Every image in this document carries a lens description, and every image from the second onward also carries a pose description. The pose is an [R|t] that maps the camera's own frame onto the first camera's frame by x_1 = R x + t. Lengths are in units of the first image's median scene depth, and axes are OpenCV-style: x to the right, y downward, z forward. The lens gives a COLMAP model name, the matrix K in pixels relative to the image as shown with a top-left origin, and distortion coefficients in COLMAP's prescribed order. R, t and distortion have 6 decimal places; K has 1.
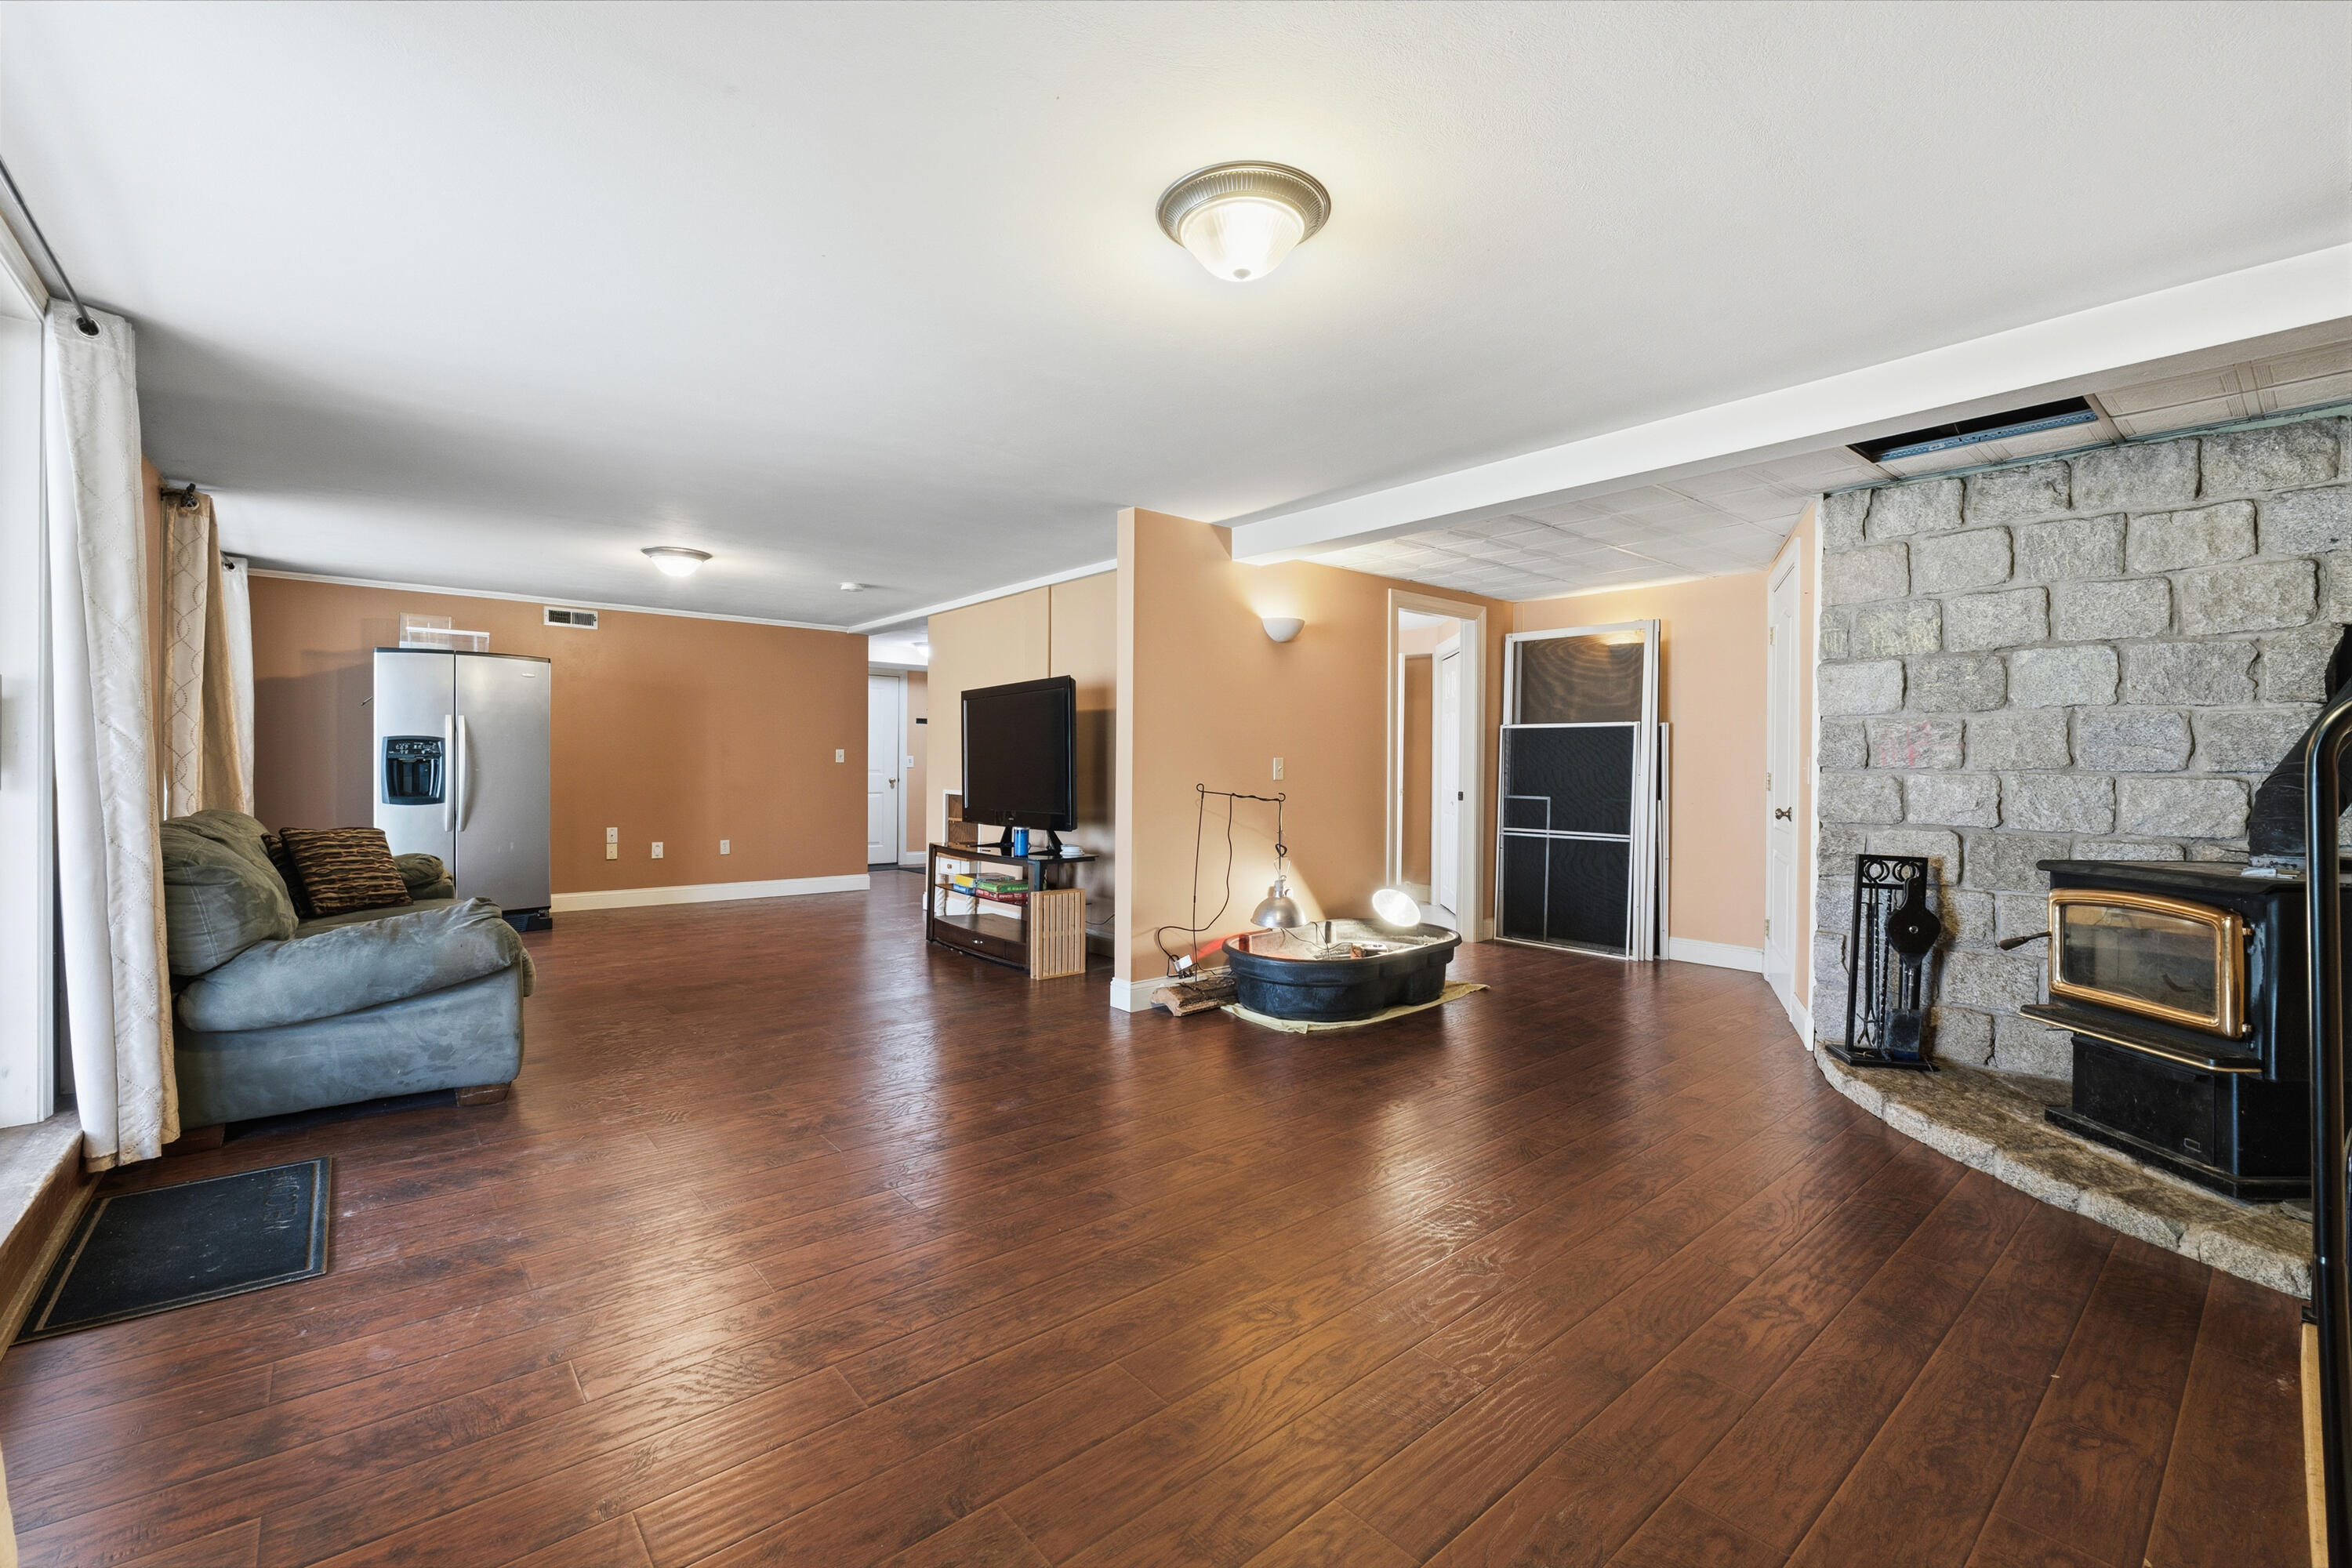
lens RADIAL K [[977.4, 0, 1176.0], [0, 977.4, 784.0], [0, 0, 1]] dist [0.010816, 0.000166]
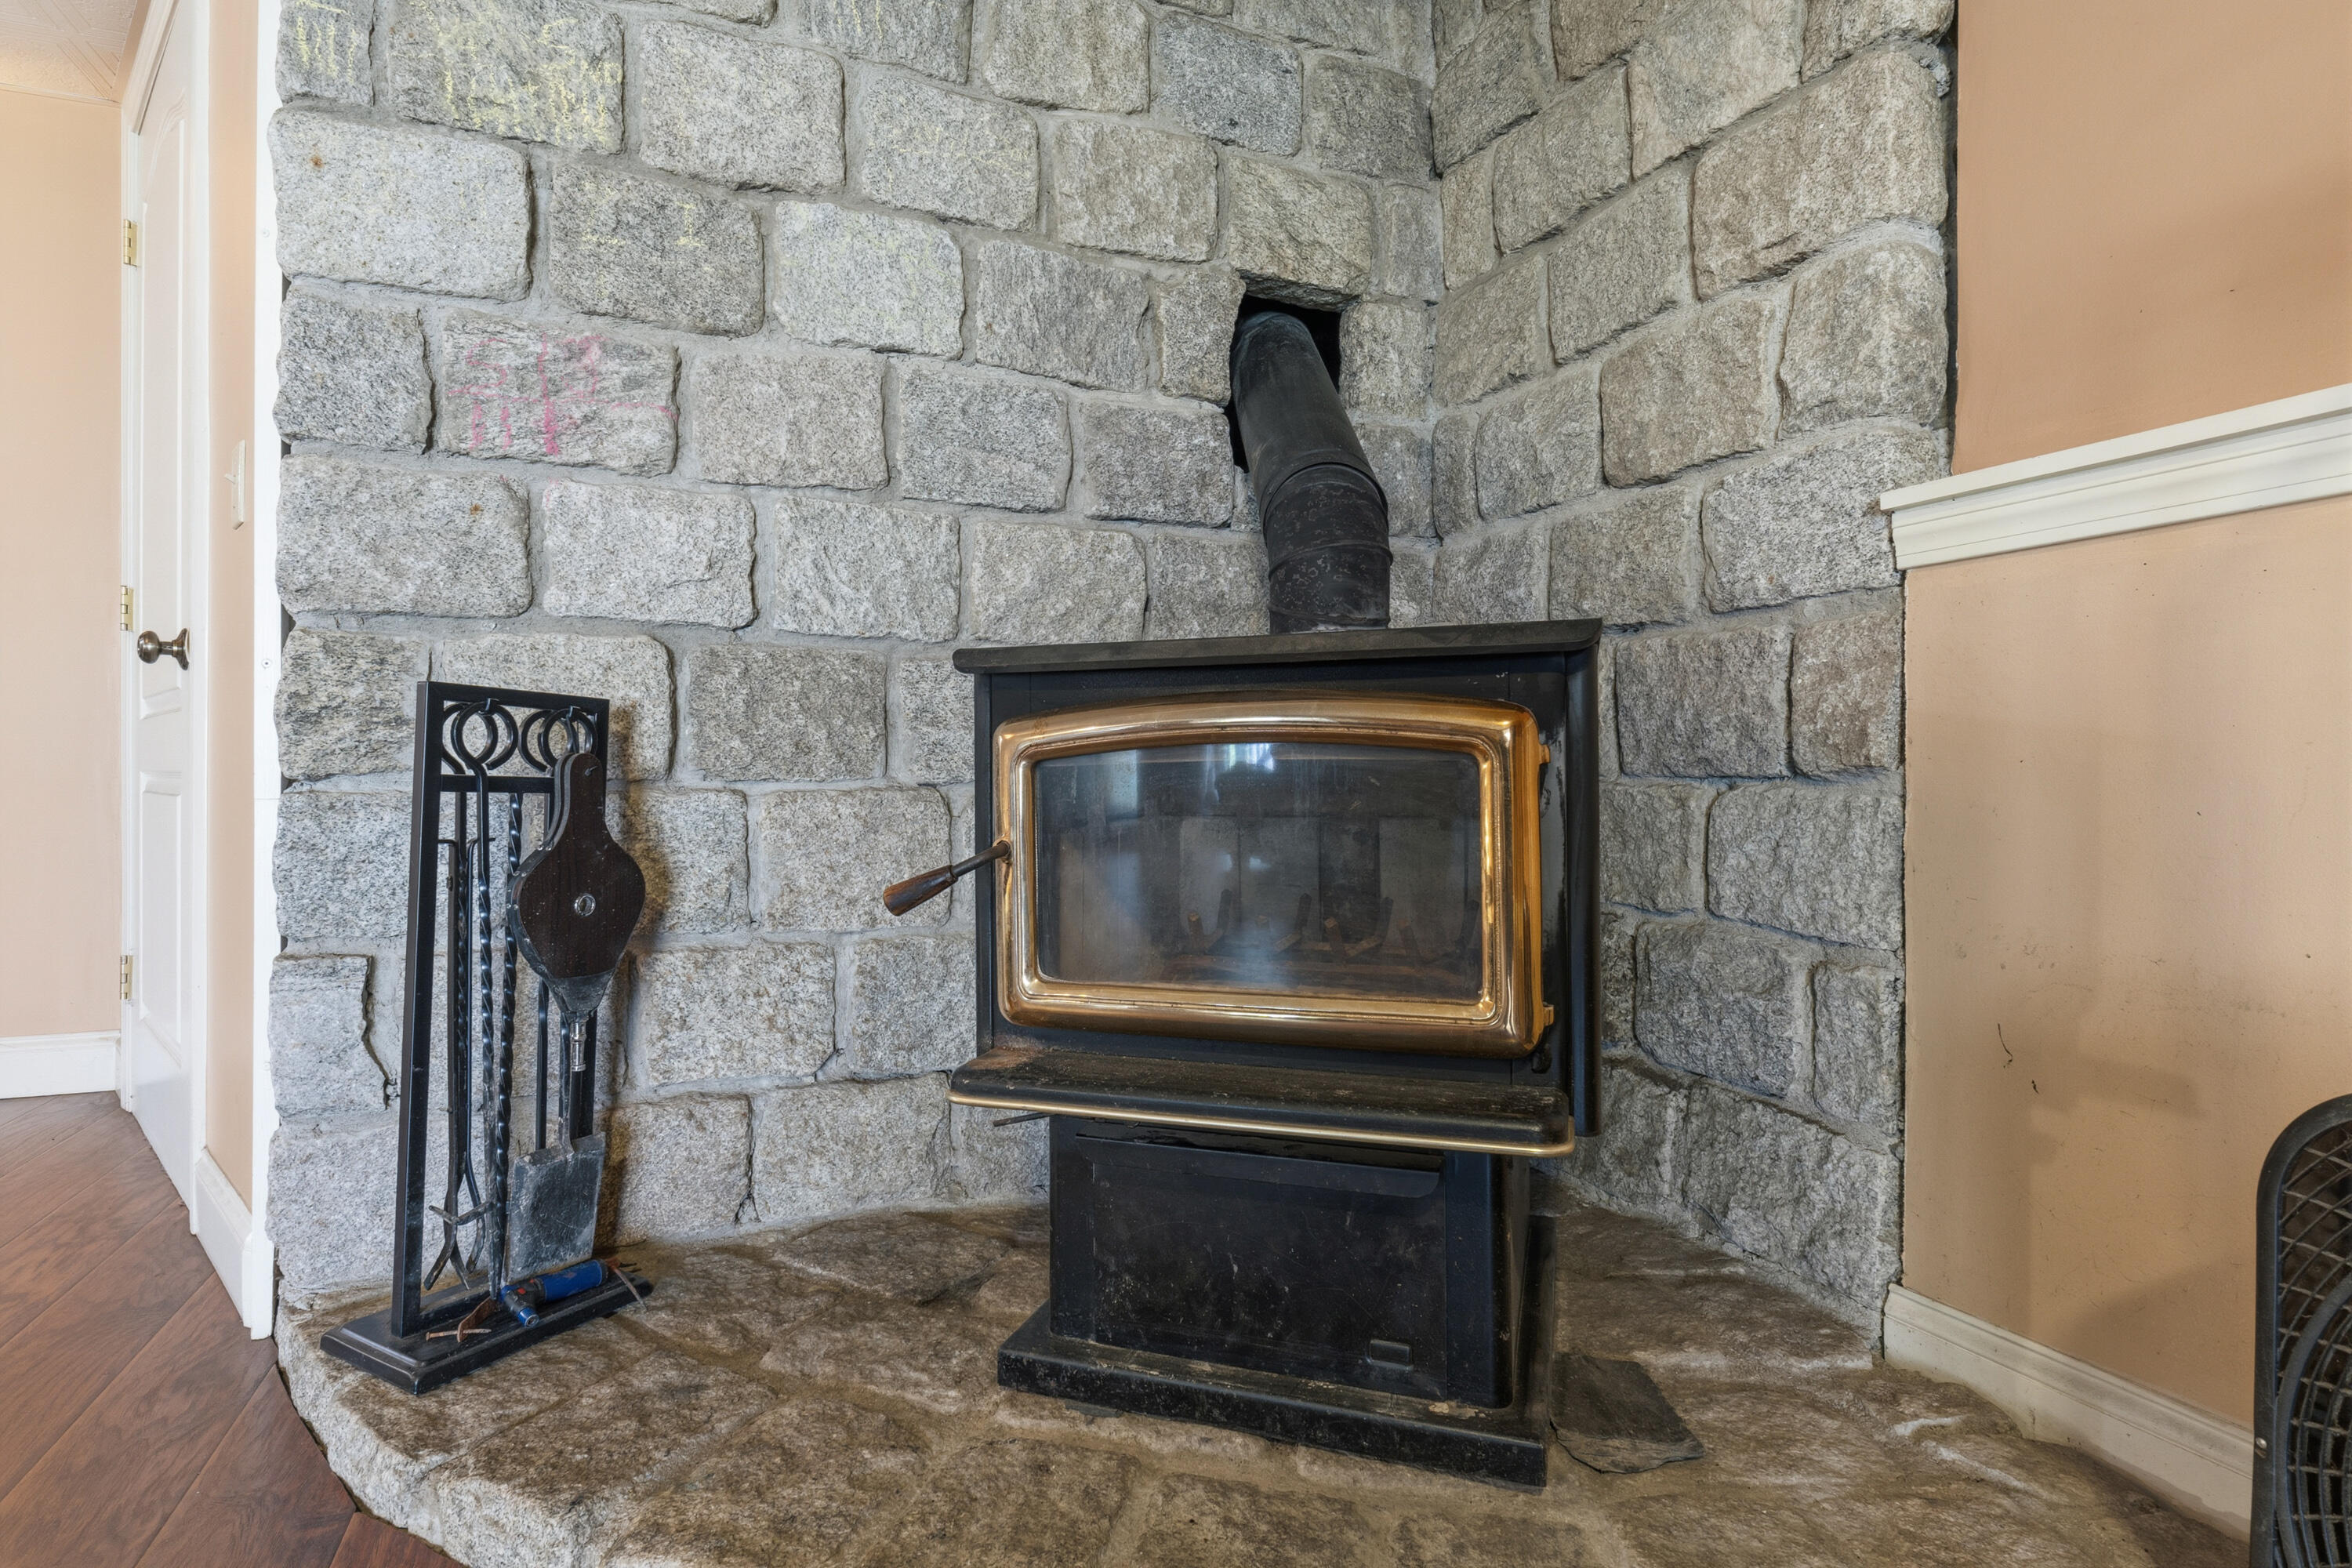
lens RADIAL K [[1125.4, 0, 1176.0], [0, 1125.4, 784.0], [0, 0, 1]] dist [-0.013036, 0.000901]
pose [[0.285944, -0.007051, 0.958220, 0.436726], [0.012045, 0.999920, 0.003764, 0.107186], [-0.958171, 0.010466, 0.286006, 0.691959]]
